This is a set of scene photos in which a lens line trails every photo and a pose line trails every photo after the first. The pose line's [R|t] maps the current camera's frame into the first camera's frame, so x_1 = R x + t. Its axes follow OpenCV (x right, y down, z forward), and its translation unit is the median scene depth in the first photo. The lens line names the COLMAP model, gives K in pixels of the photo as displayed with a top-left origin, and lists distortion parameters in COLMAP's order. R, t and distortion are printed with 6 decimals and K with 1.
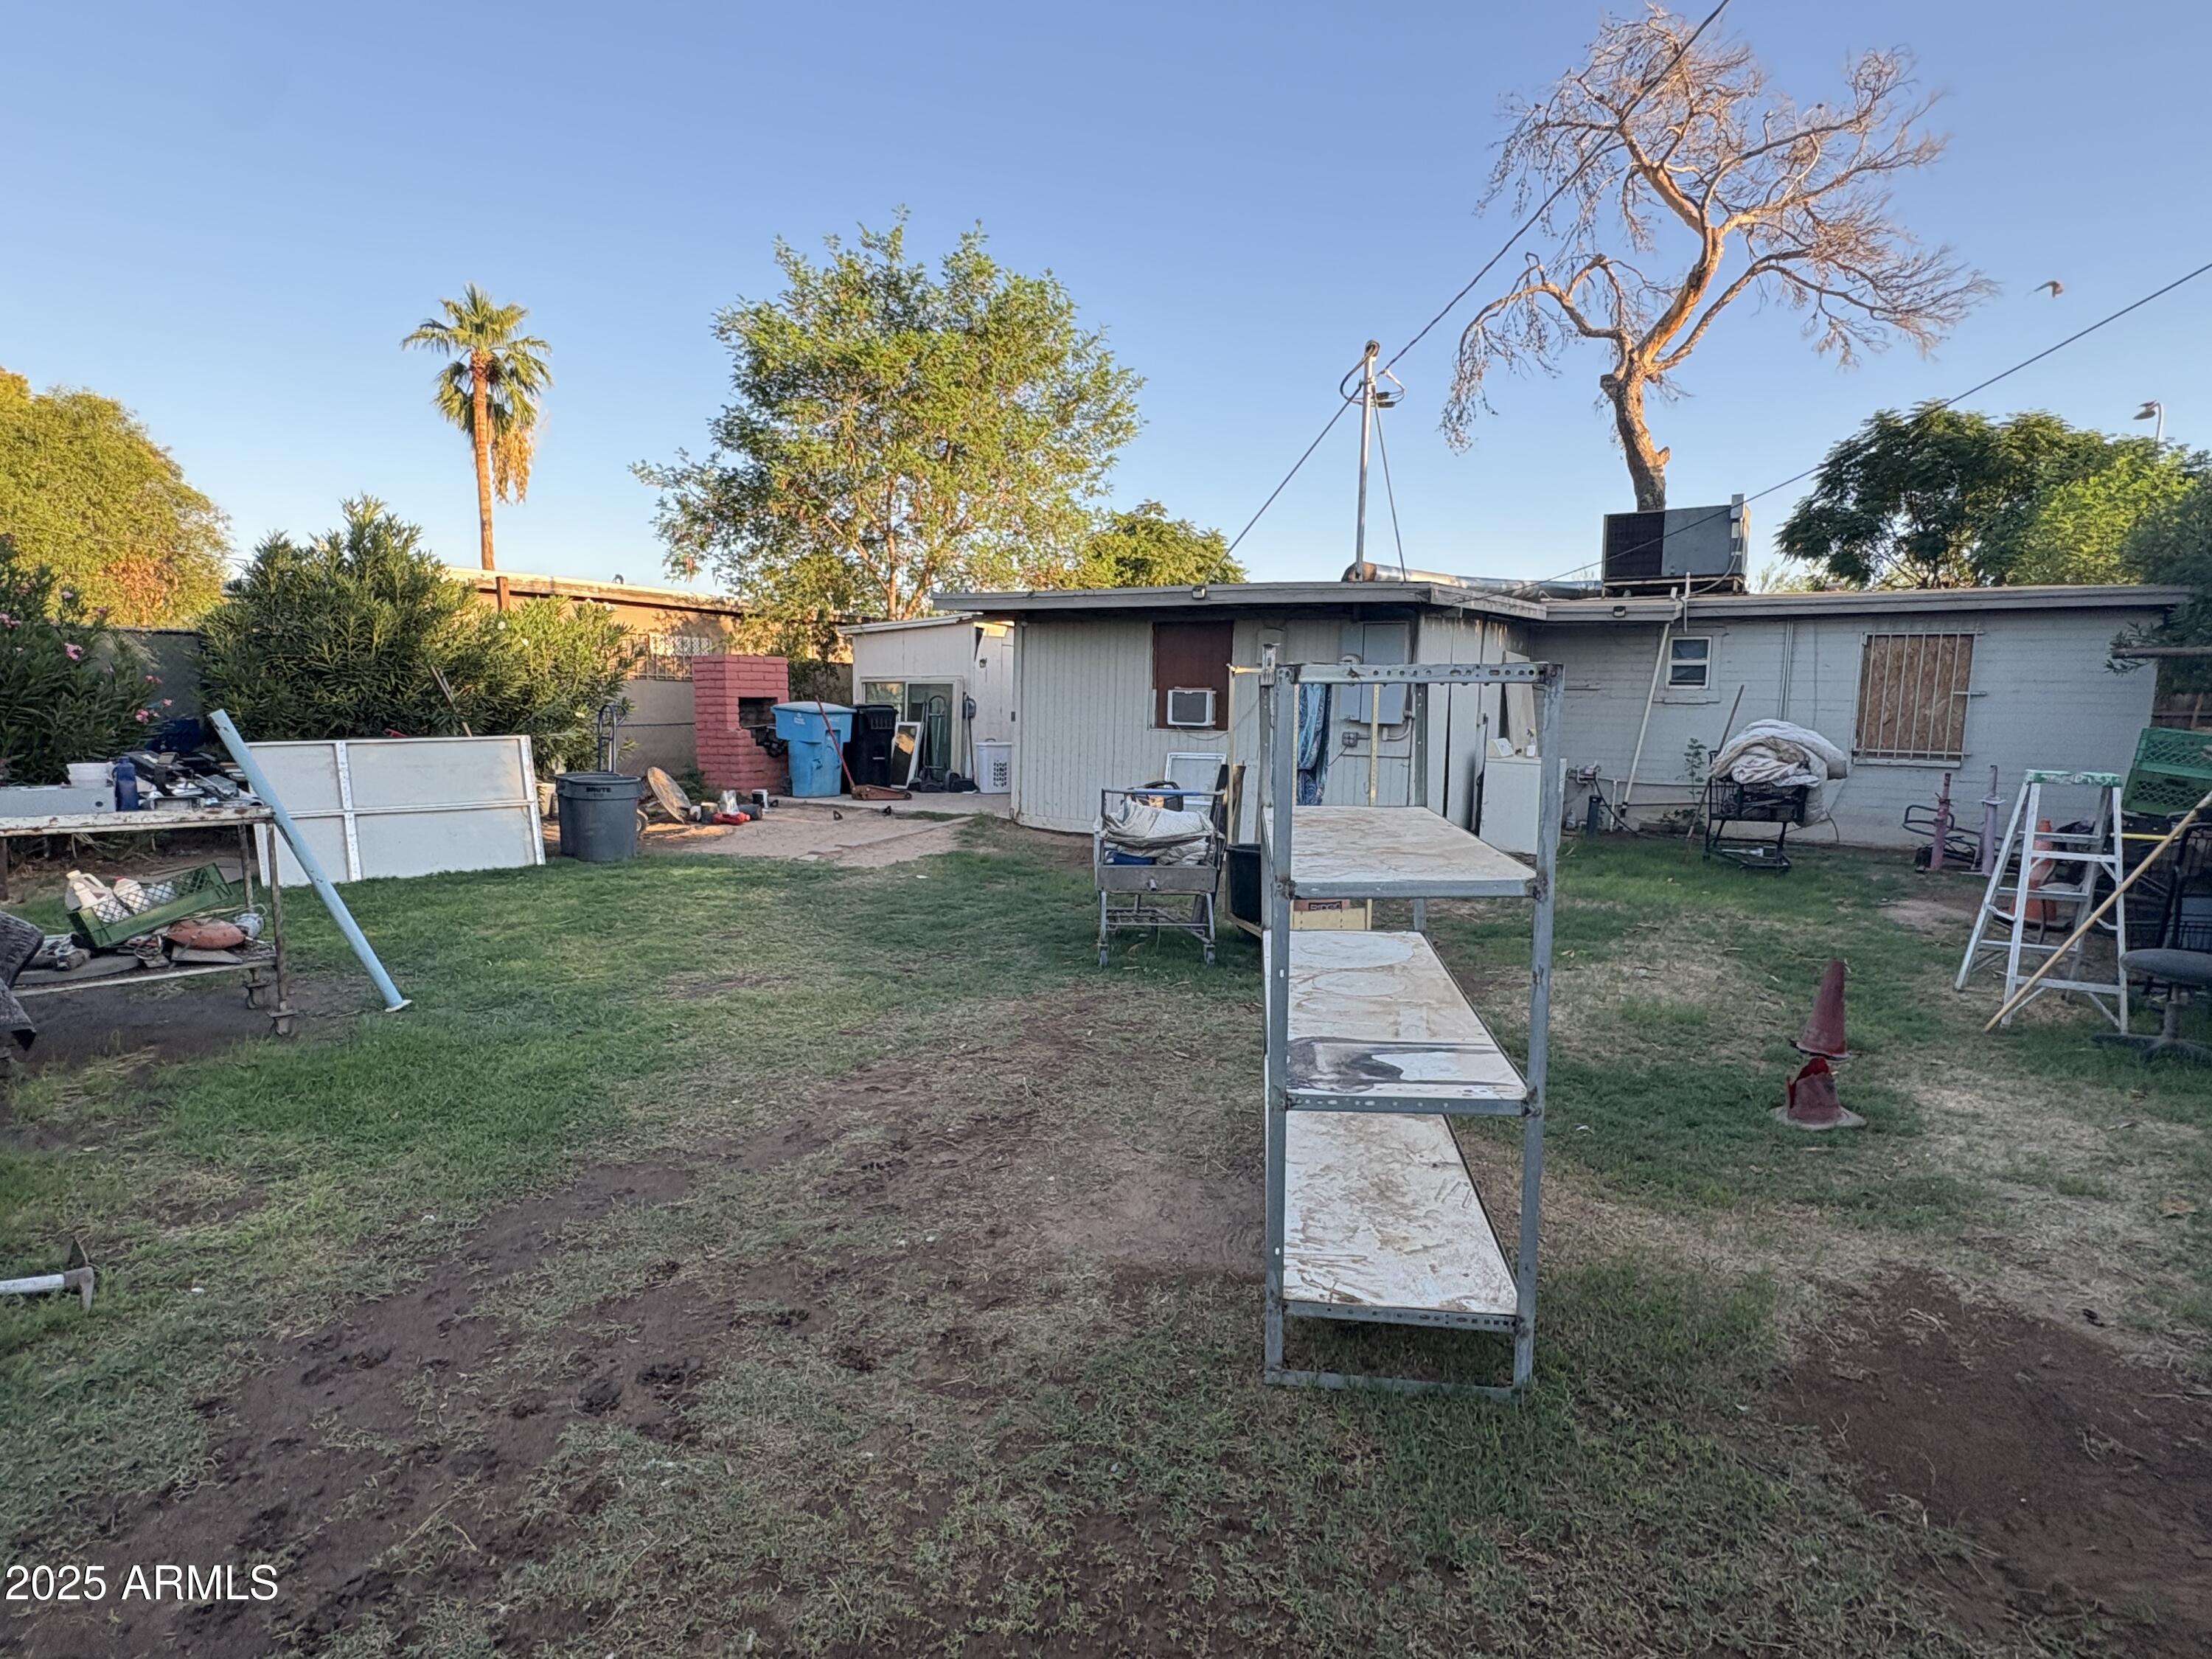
lens RADIAL K [[1121.5, 0, 1106.0], [0, 1121.5, 827.2], [0, 0, 1]] dist [0.004491, -0.000585]
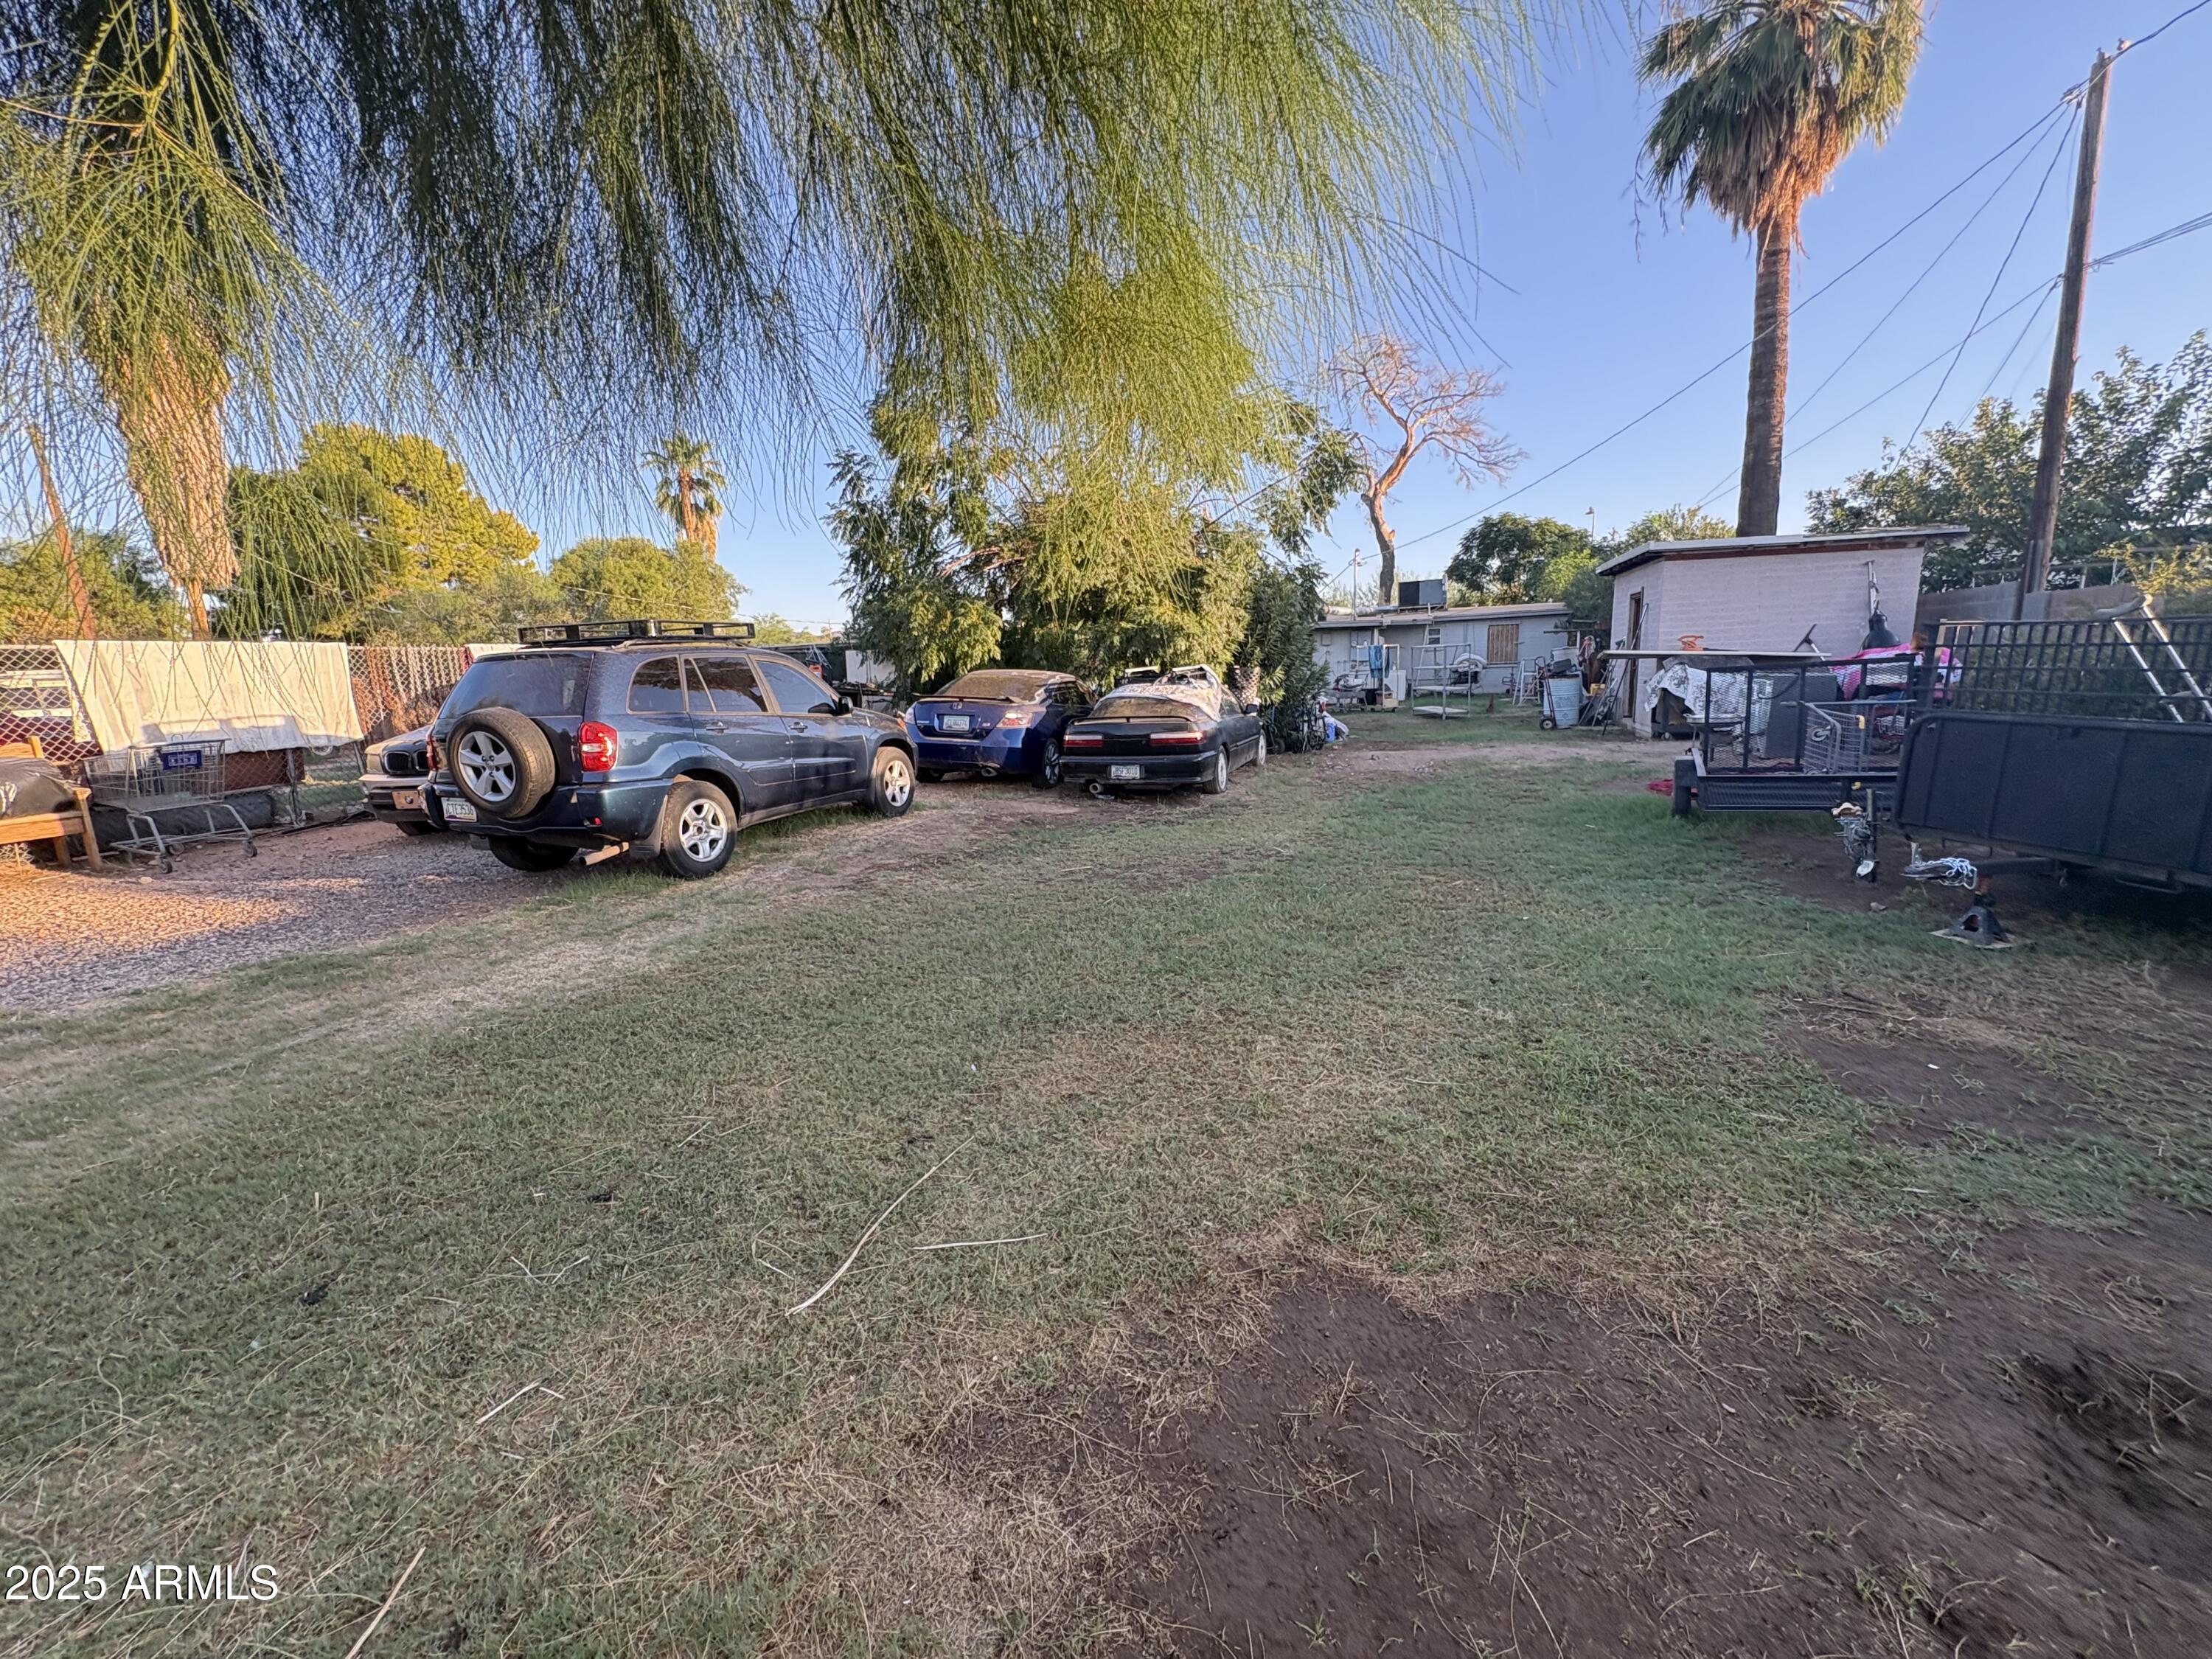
lens RADIAL K [[884.2, 0, 1106.5], [0, 884.2, 830.8], [0, 0, 1]] dist [0.000444, 0.000404]
pose [[0.978056, -0.091659, 0.187094, -0.423975], [0.079782, 0.994347, 0.070066, 0.067680], [-0.192459, -0.053601, 0.979840, -0.598474]]
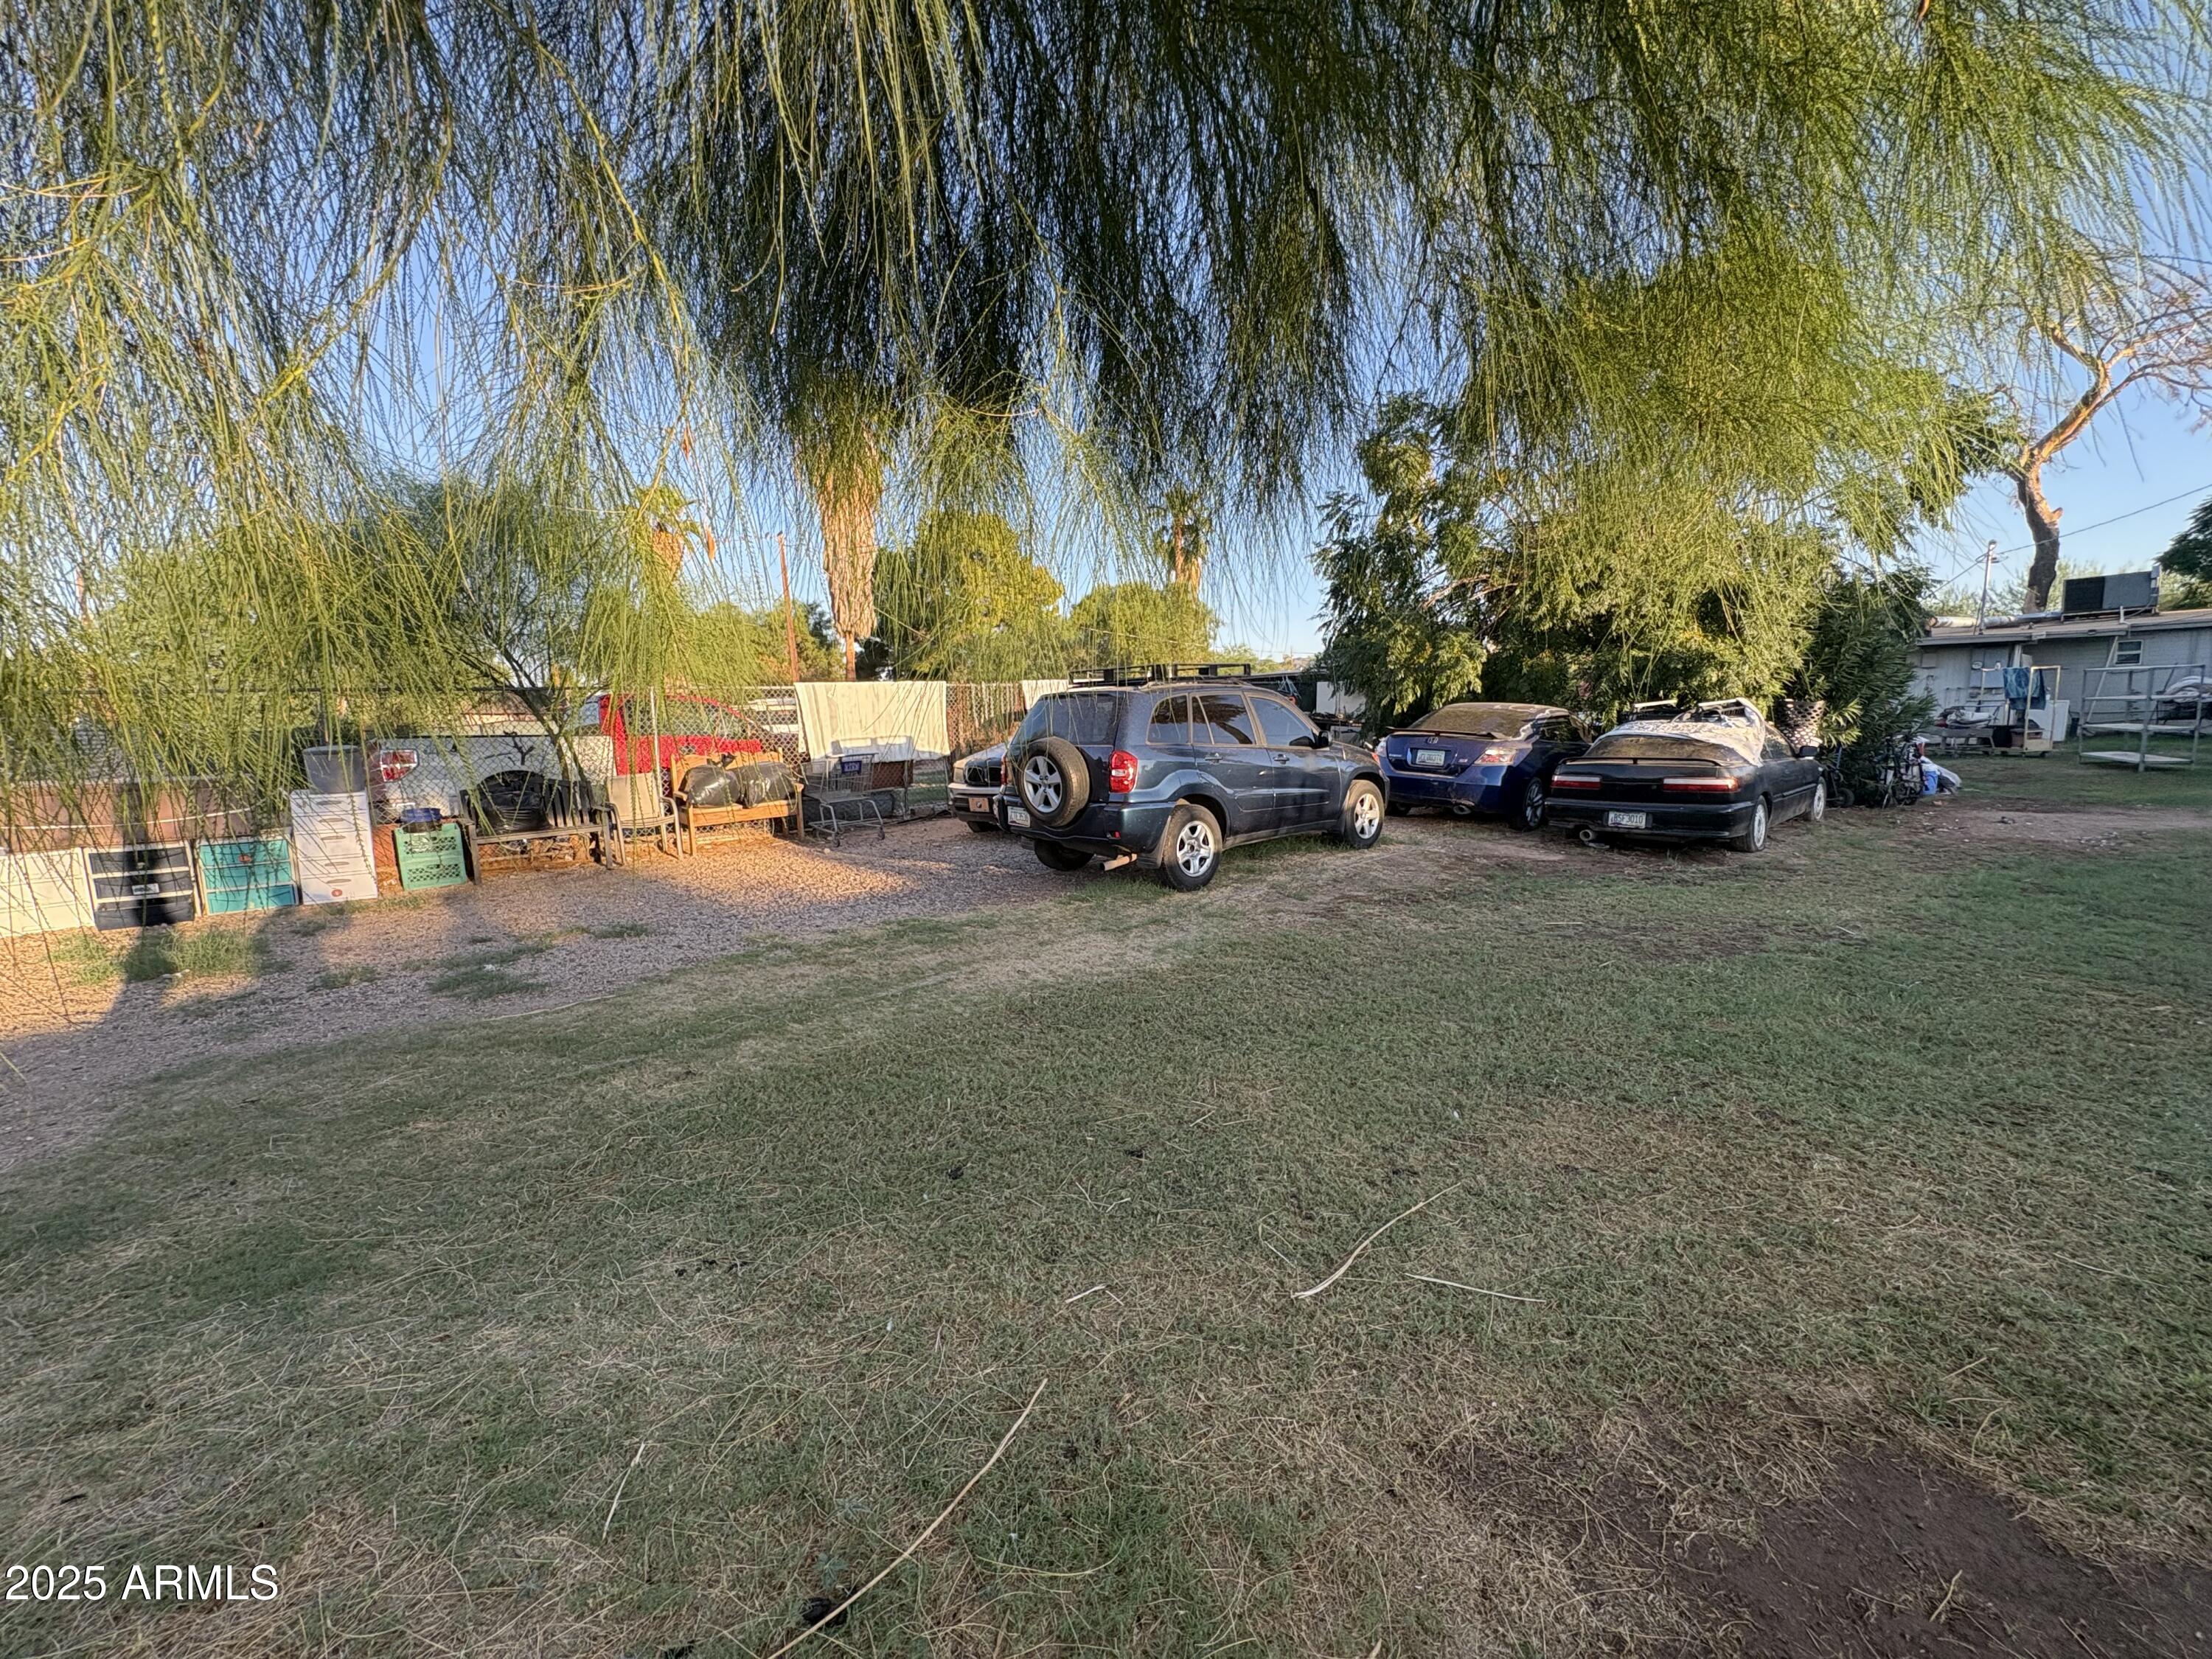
lens RADIAL K [[884.2, 0, 1104.9], [0, 884.2, 830.6], [0, 0, 1]] dist [0.000444, 0.000404]
pose [[0.954717, -0.011331, -0.297299, -0.432935], [0.017393, 0.999691, 0.017752, 0.064494], [0.297006, -0.022119, 0.954619, -0.608992]]
